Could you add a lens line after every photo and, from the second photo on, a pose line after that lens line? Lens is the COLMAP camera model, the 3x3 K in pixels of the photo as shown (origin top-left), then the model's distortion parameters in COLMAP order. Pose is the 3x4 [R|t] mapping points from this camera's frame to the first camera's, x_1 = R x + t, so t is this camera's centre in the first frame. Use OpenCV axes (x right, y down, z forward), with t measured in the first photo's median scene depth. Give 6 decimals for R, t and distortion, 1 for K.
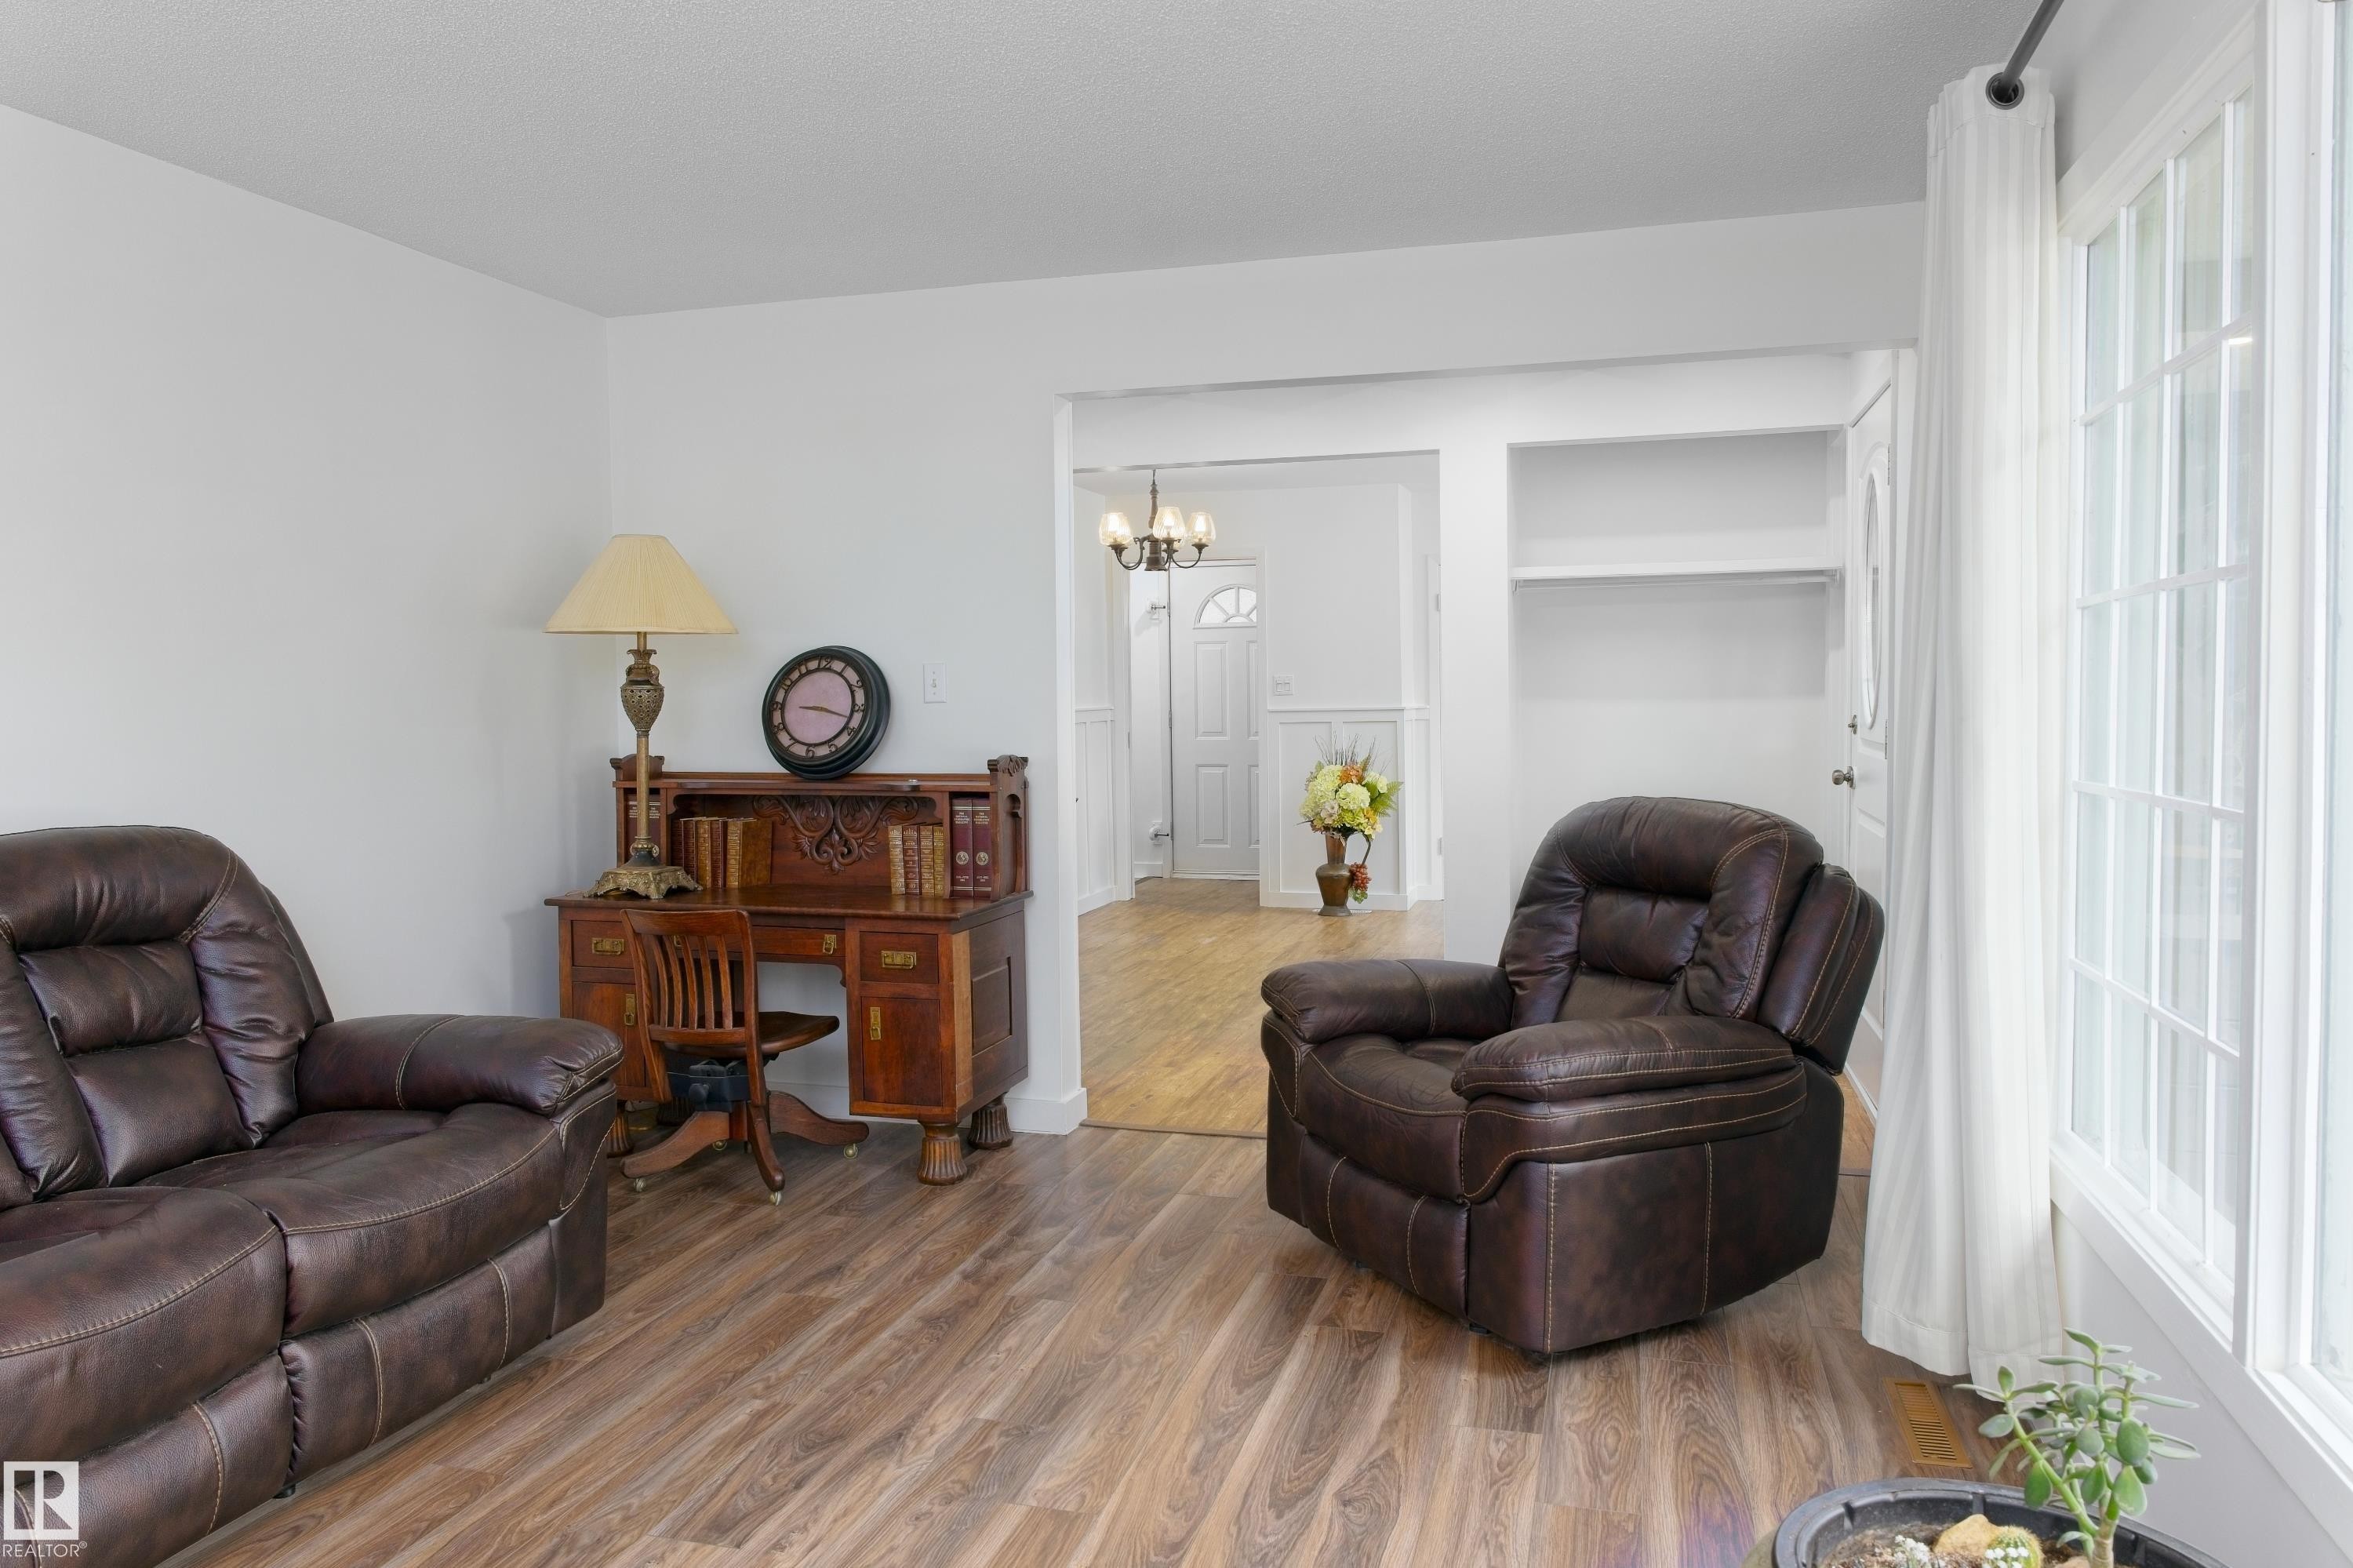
lens RADIAL K [[1556.1, 0, 1175.4], [0, 1556.1, 791.4], [0, 0, 1]] dist [-0.011850, -0.002414]
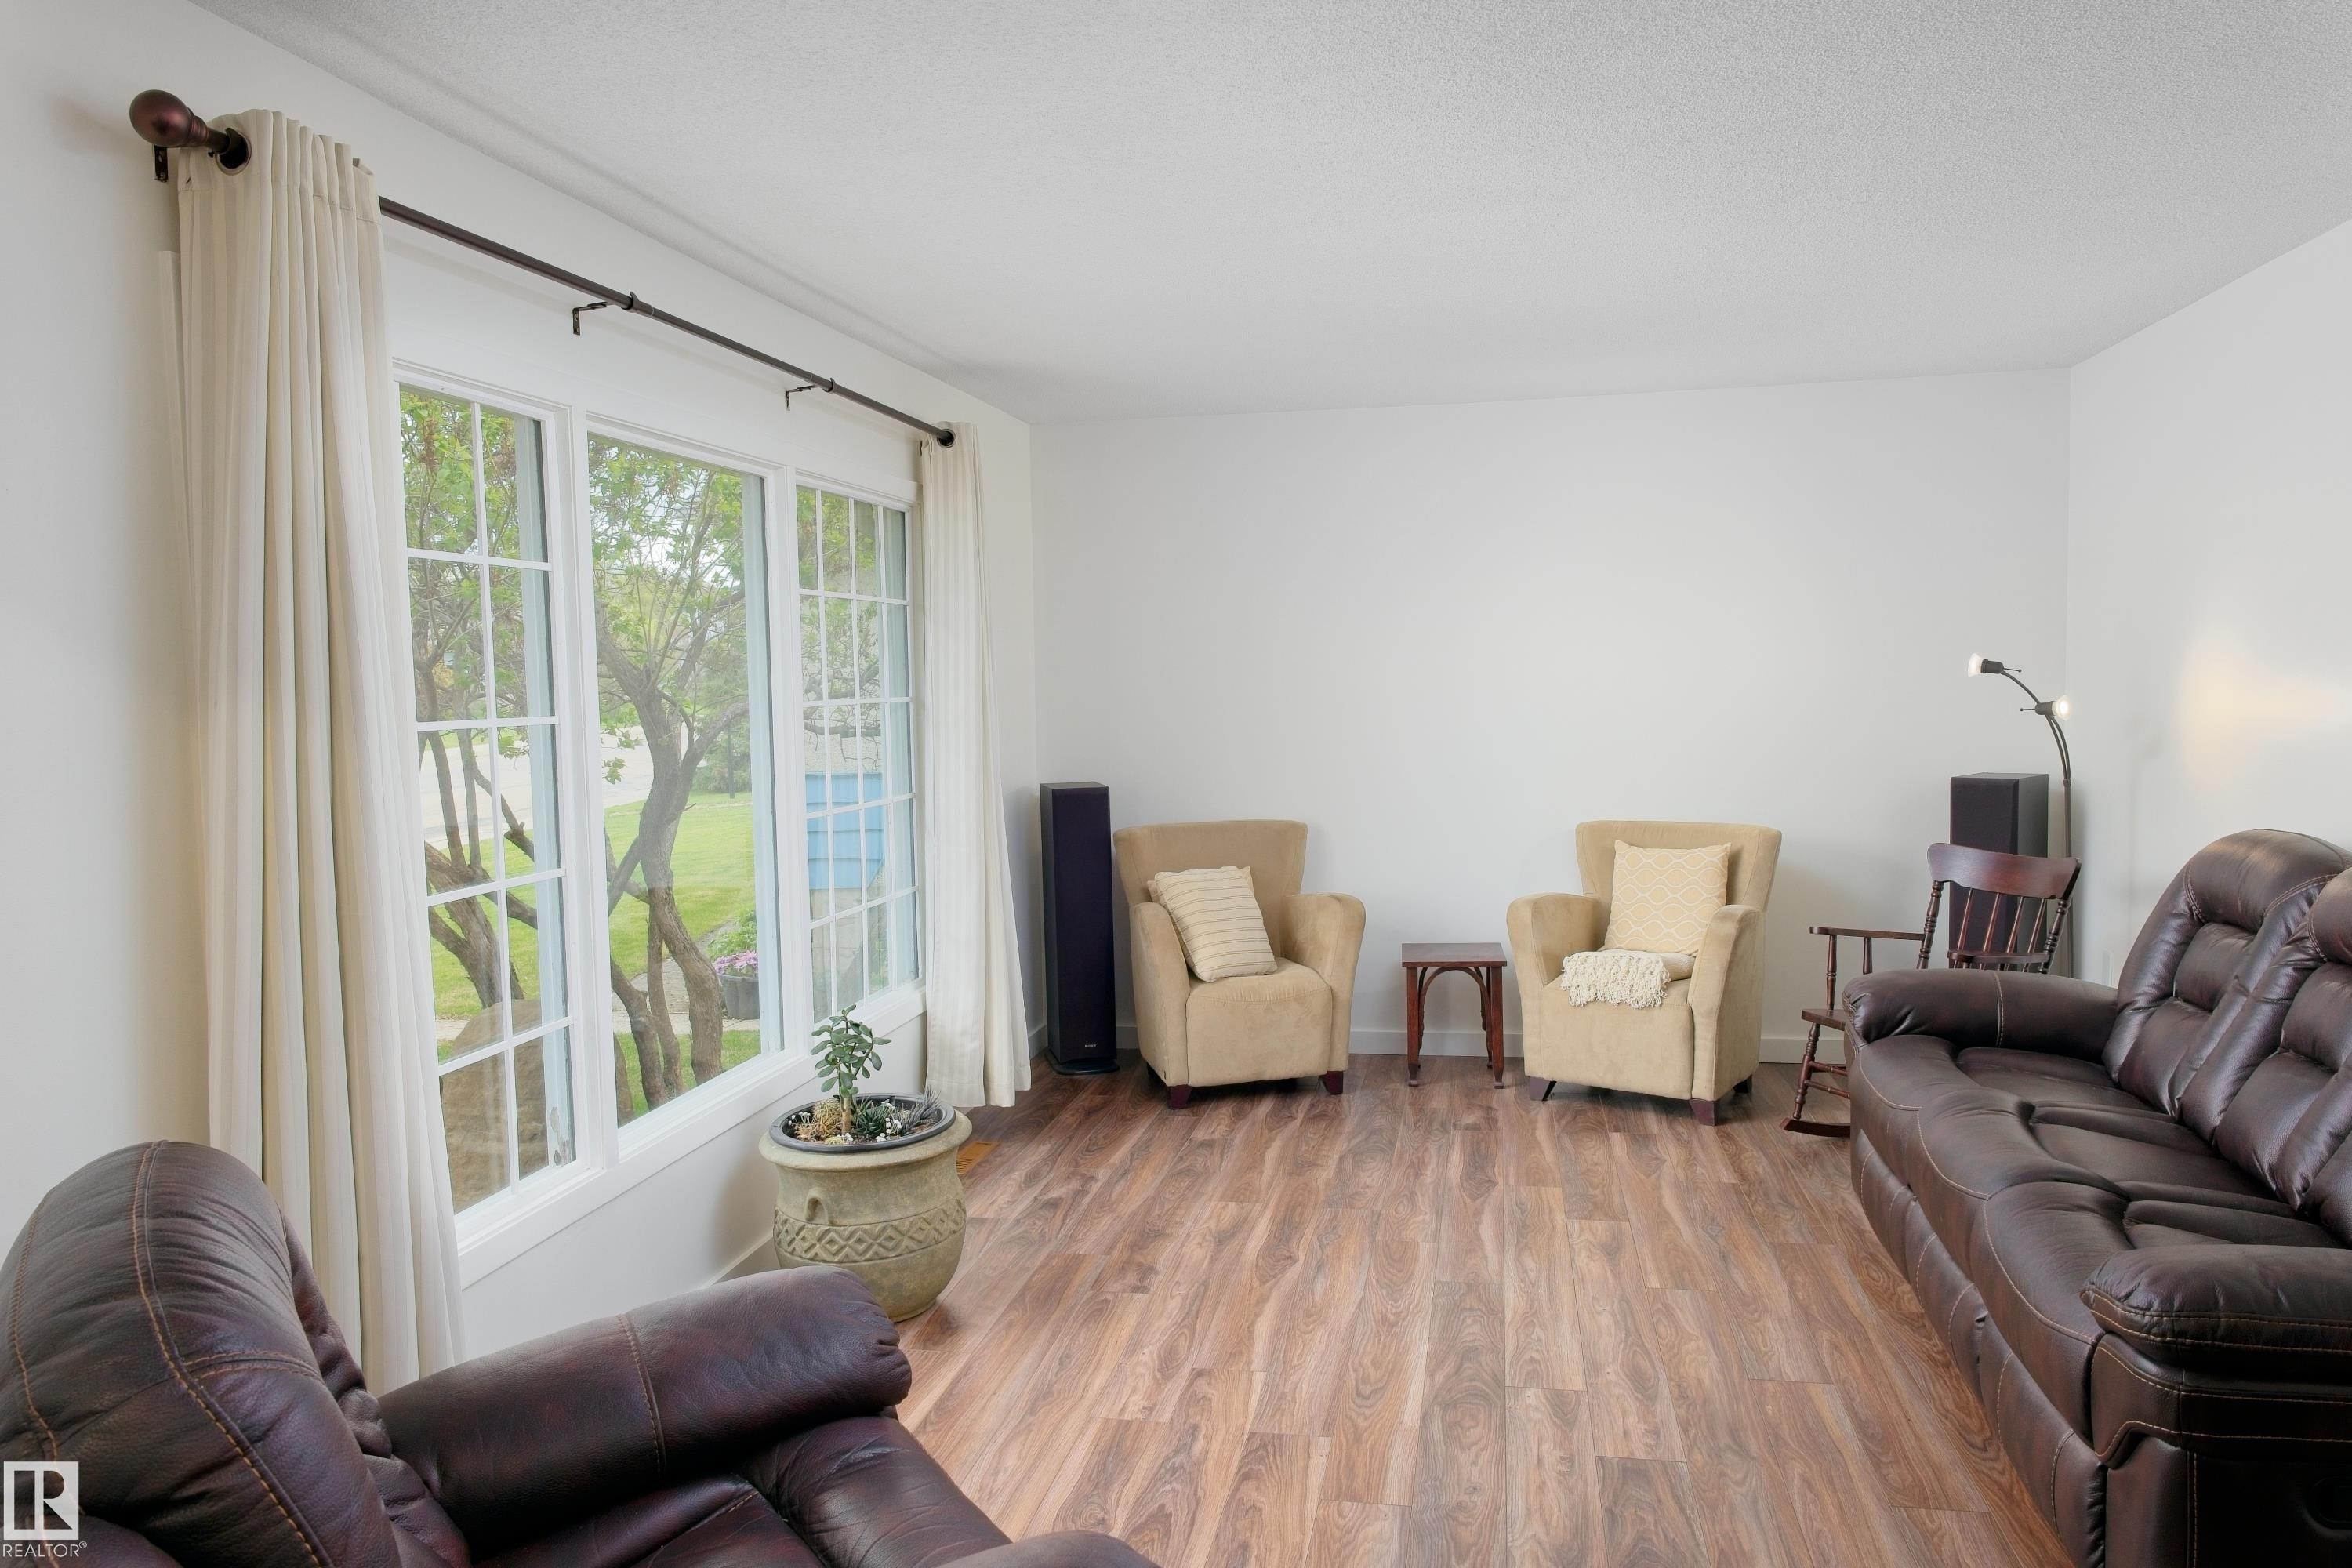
lens RADIAL K [[1555.4, 0, 1174.9], [0, 1555.4, 791.4], [0, 0, 1]] dist [-0.011850, -0.002414]
pose [[-0.995980, 0.045370, -0.077236, 0.117866], [0.035115, 0.990982, 0.129312, -0.196133], [0.082407, 0.126081, -0.988591, 1.997281]]
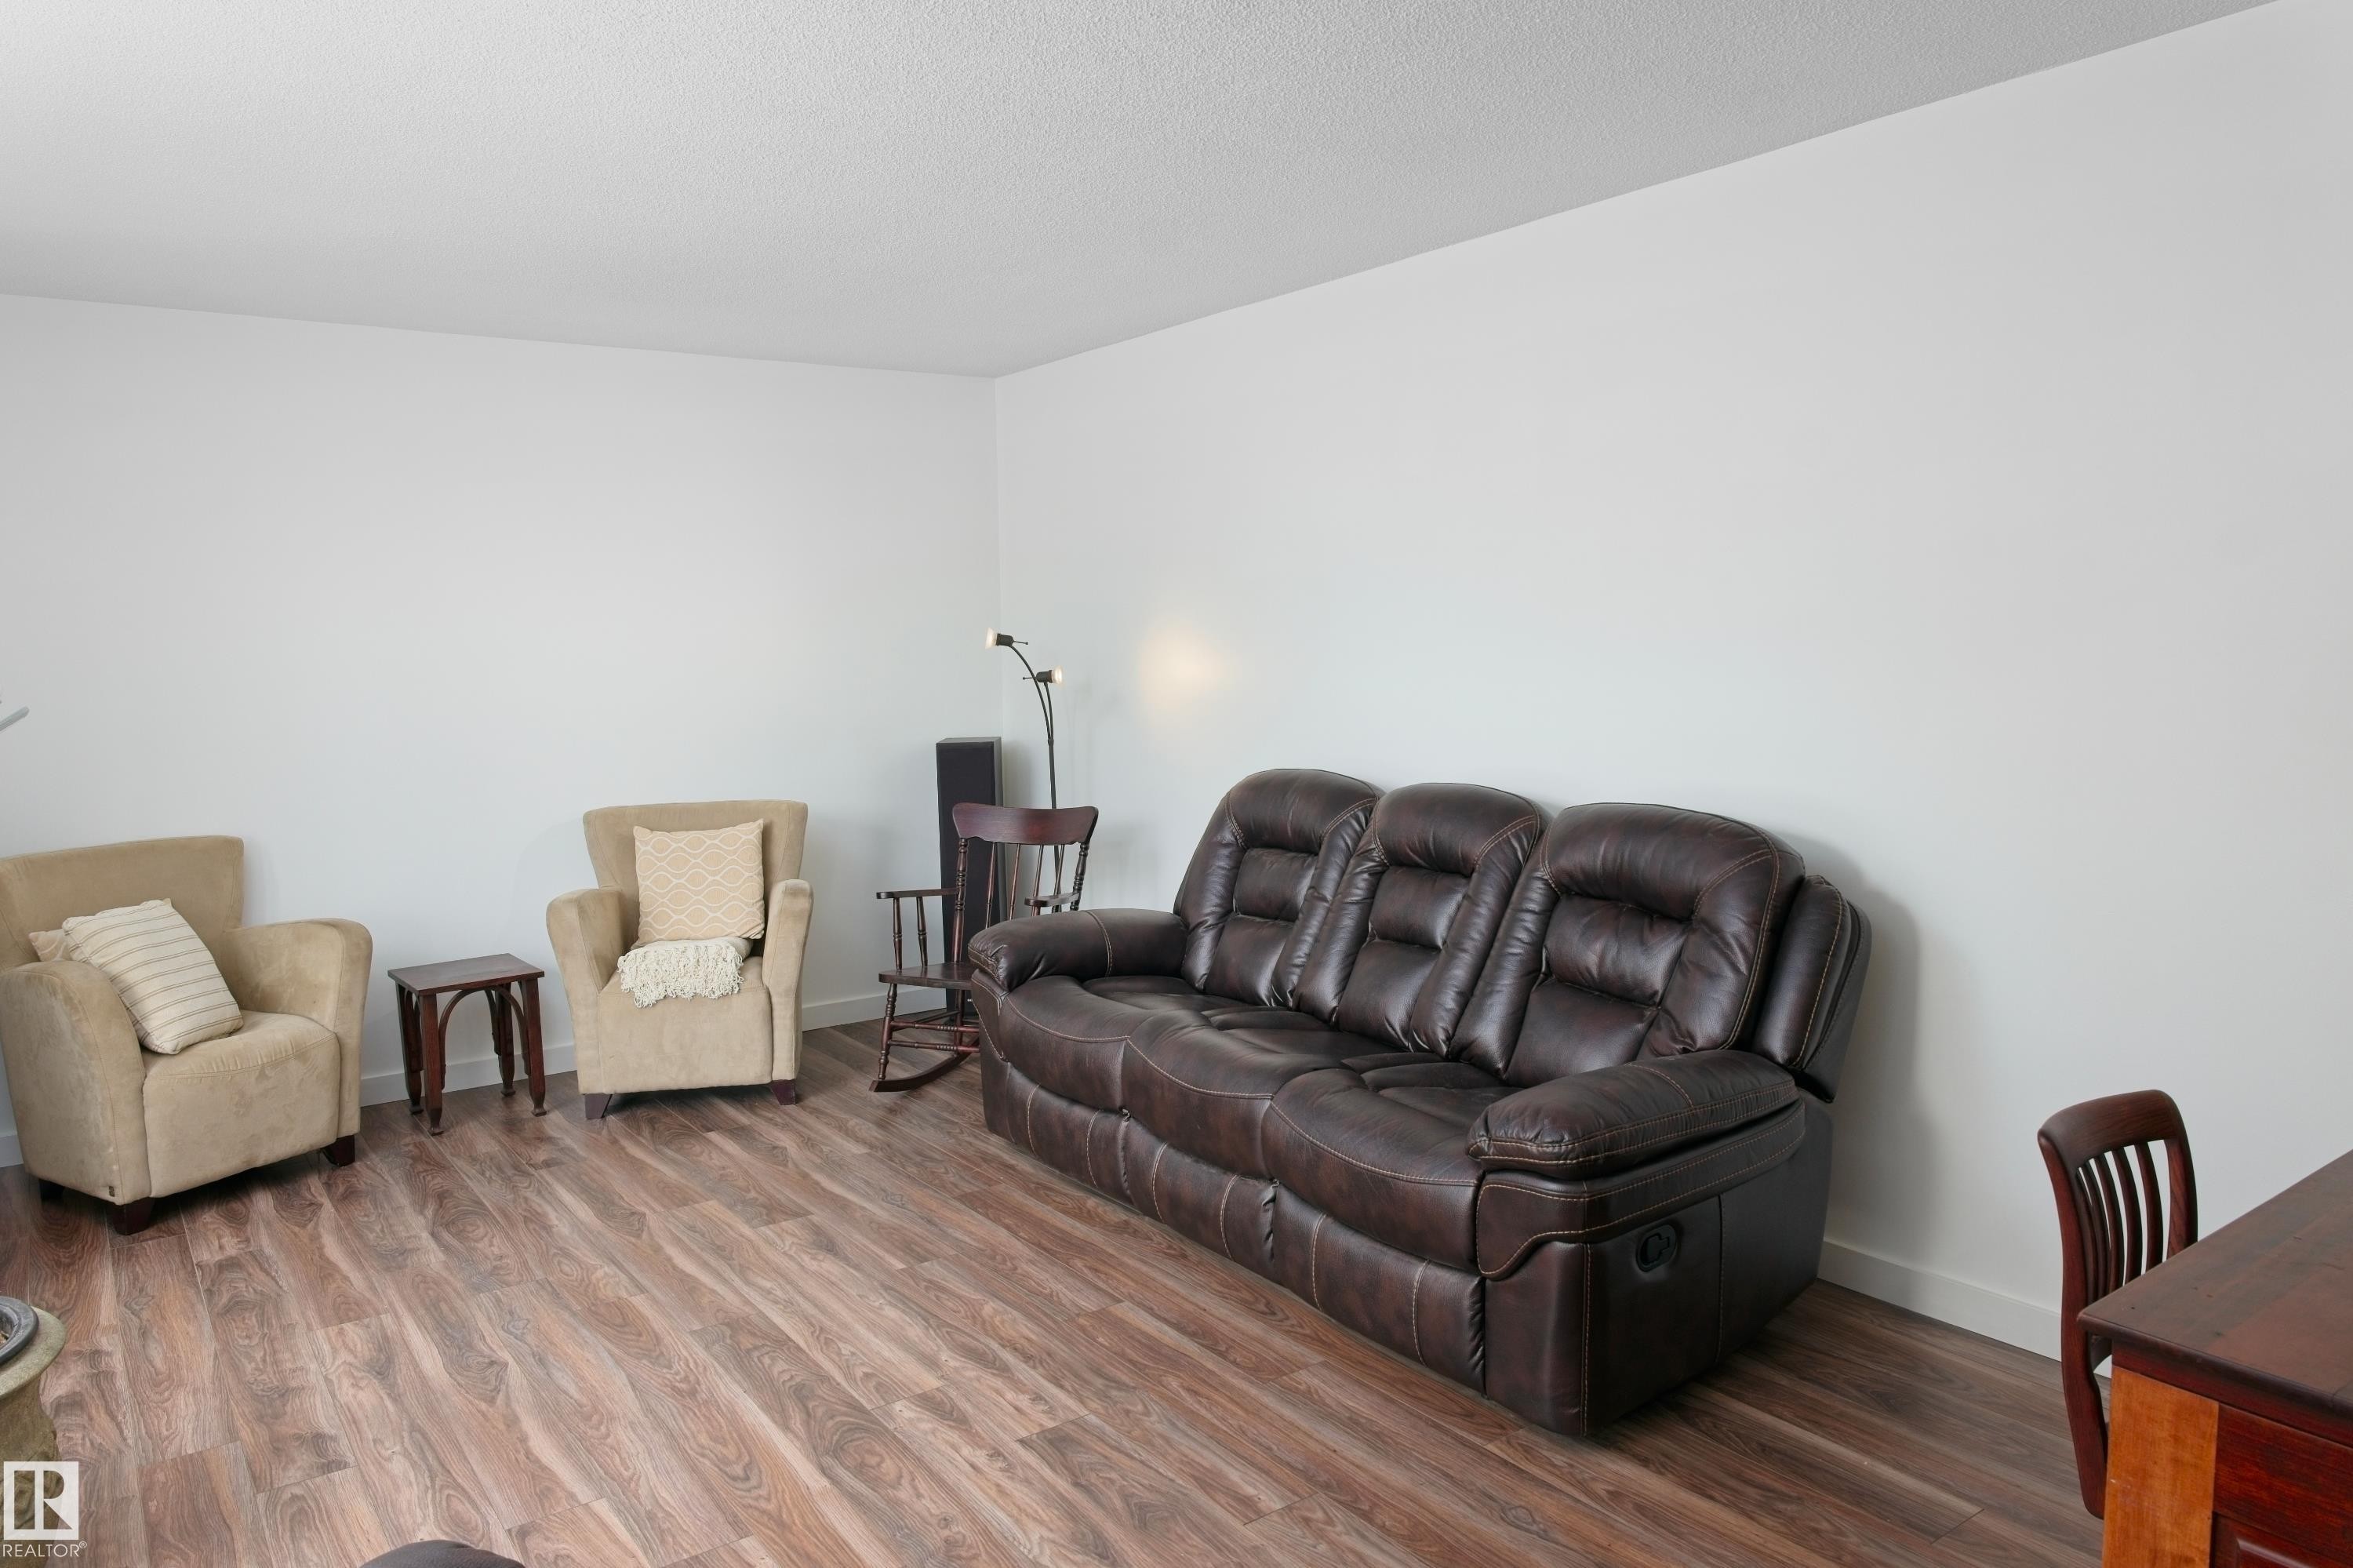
lens RADIAL K [[1556.1, 0, 1175.4], [0, 1556.1, 791.4], [0, 0, 1]] dist [-0.011850, -0.002414]
pose [[-0.617960, 0.104986, -0.779168, 0.499253], [-0.018002, 0.988895, 0.147522, -0.180789], [0.786003, 0.105190, -0.609208, 1.672063]]
